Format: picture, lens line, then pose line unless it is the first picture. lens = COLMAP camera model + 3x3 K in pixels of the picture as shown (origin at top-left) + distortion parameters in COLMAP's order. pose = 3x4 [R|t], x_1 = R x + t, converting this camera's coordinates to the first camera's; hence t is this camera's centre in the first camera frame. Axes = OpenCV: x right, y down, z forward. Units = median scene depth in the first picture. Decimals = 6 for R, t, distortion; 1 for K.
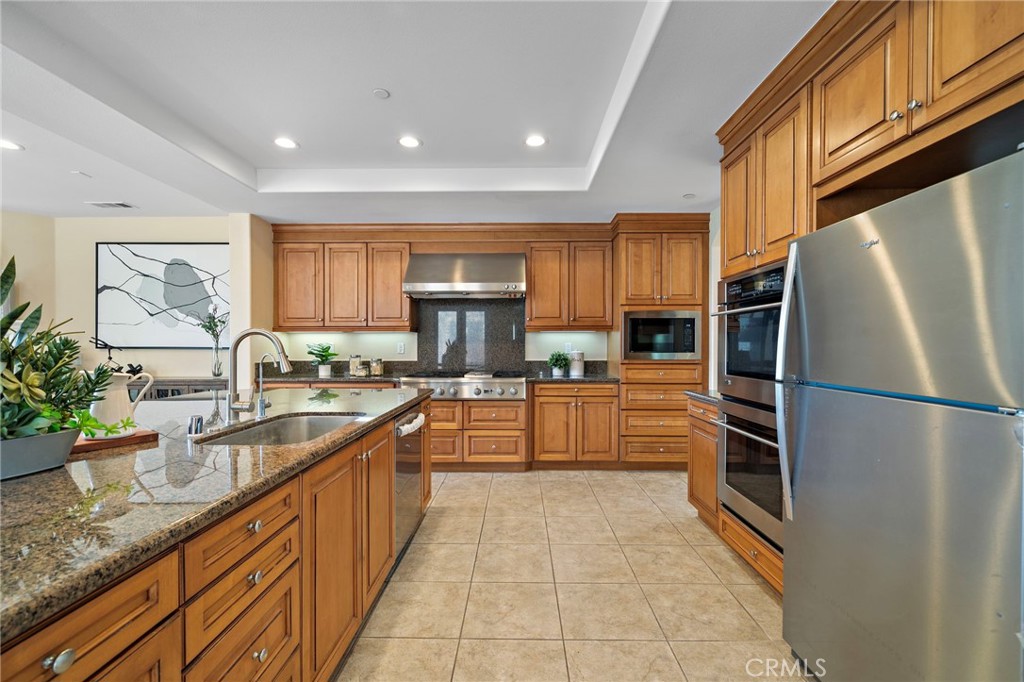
lens RADIAL K [[439.0, 0, 512.7], [0, 439.0, 345.8], [0, 0, 1]] dist [0.002763, 0.000182]
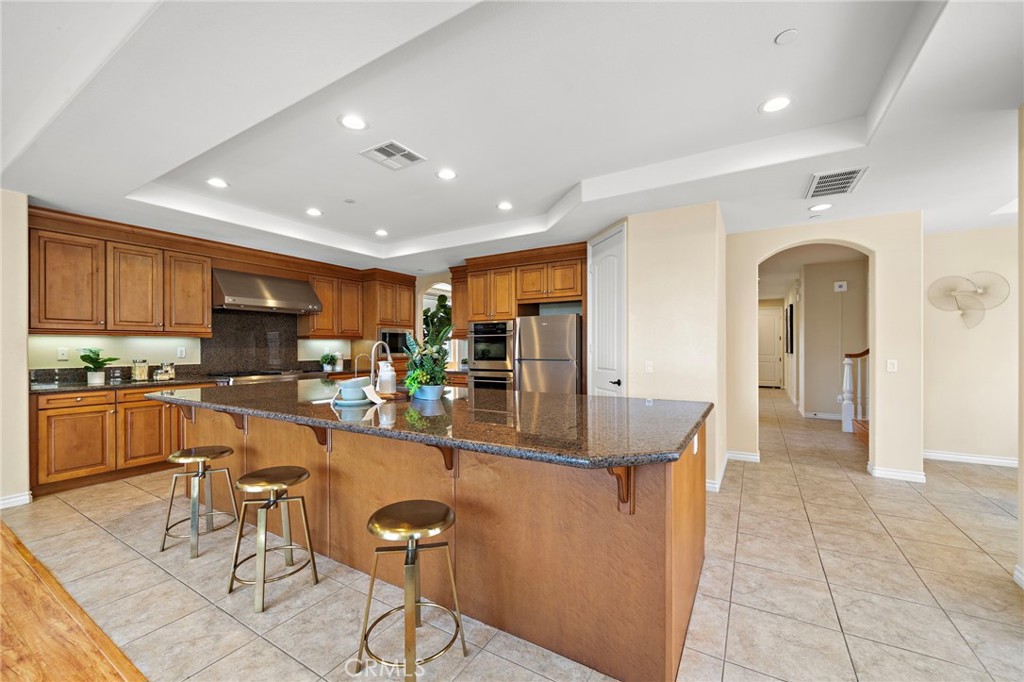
lens RADIAL K [[407.1, 0, 513.3], [0, 407.1, 347.5], [0, 0, 1]] dist [-0.000473, -0.000150]
pose [[0.502509, -0.001982, 0.864570, -0.745694], [0.001946, 0.999997, 0.001162, -0.006124], [-0.864570, 0.001098, 0.502512, -0.183235]]
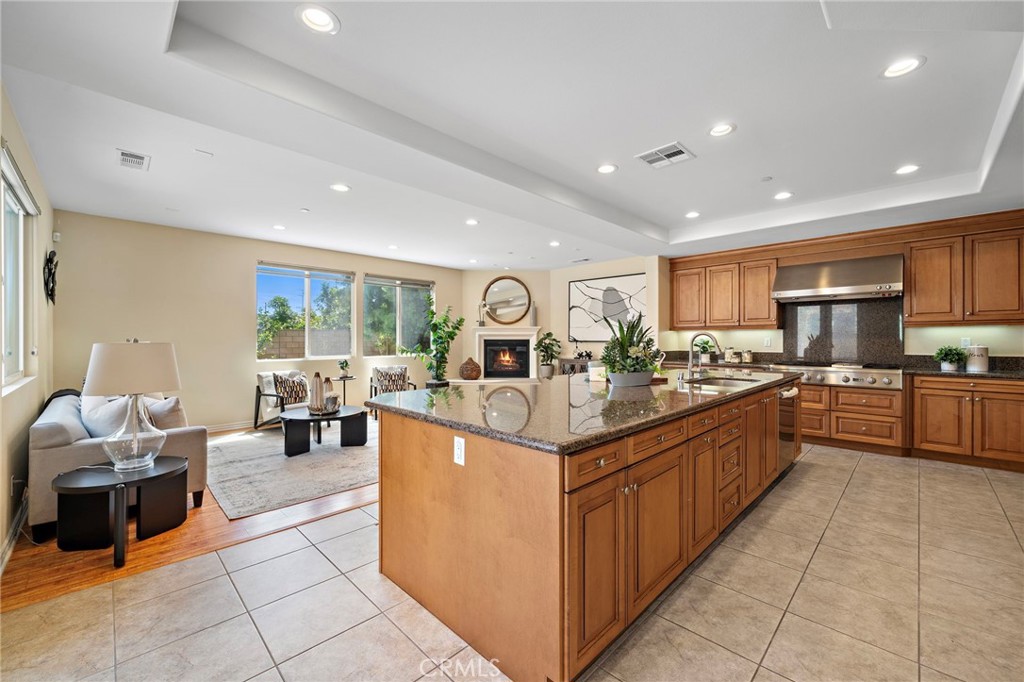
lens RADIAL K [[407.1, 0, 514.3], [0, 407.1, 339.6], [0, 0, 1]] dist [-0.000473, -0.000150]
pose [[0.720298, 0.000270, -0.693665, 0.033649], [-0.000063, 1.000000, 0.000324, -0.002446], [0.693665, -0.000190, 0.720298, -0.365160]]
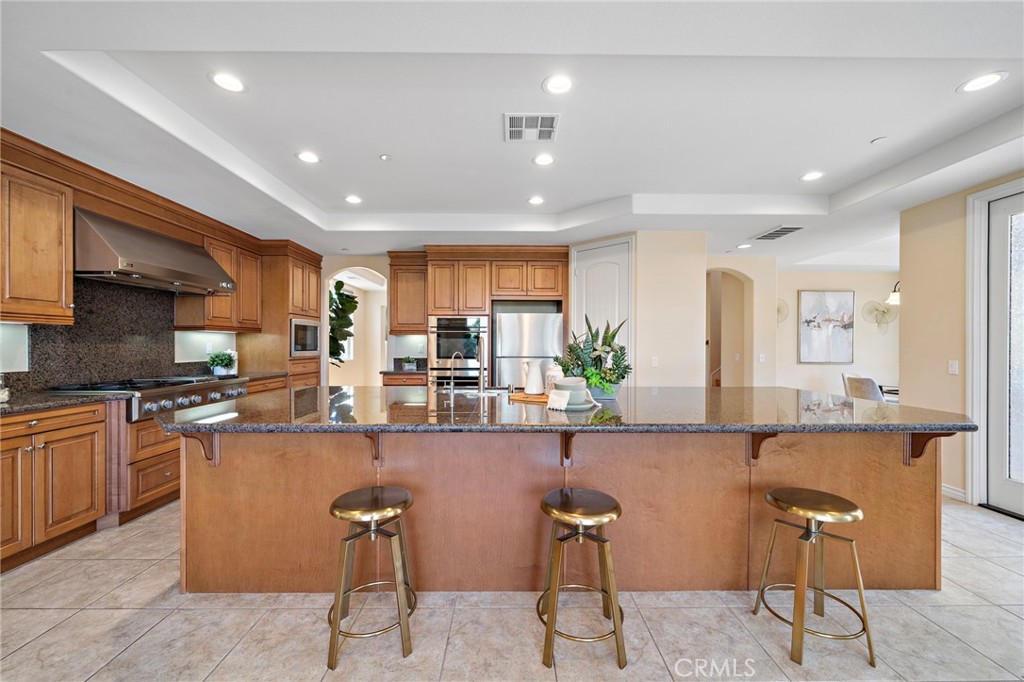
lens RADIAL K [[407.1, 0, 513.3], [0, 407.1, 344.4], [0, 0, 1]] dist [-0.000473, -0.000150]
pose [[-0.027267, 0.001362, 0.999627, -0.857627], [-0.003611, 0.999992, -0.001461, -0.004297], [-0.999622, -0.003650, -0.027262, 0.362343]]
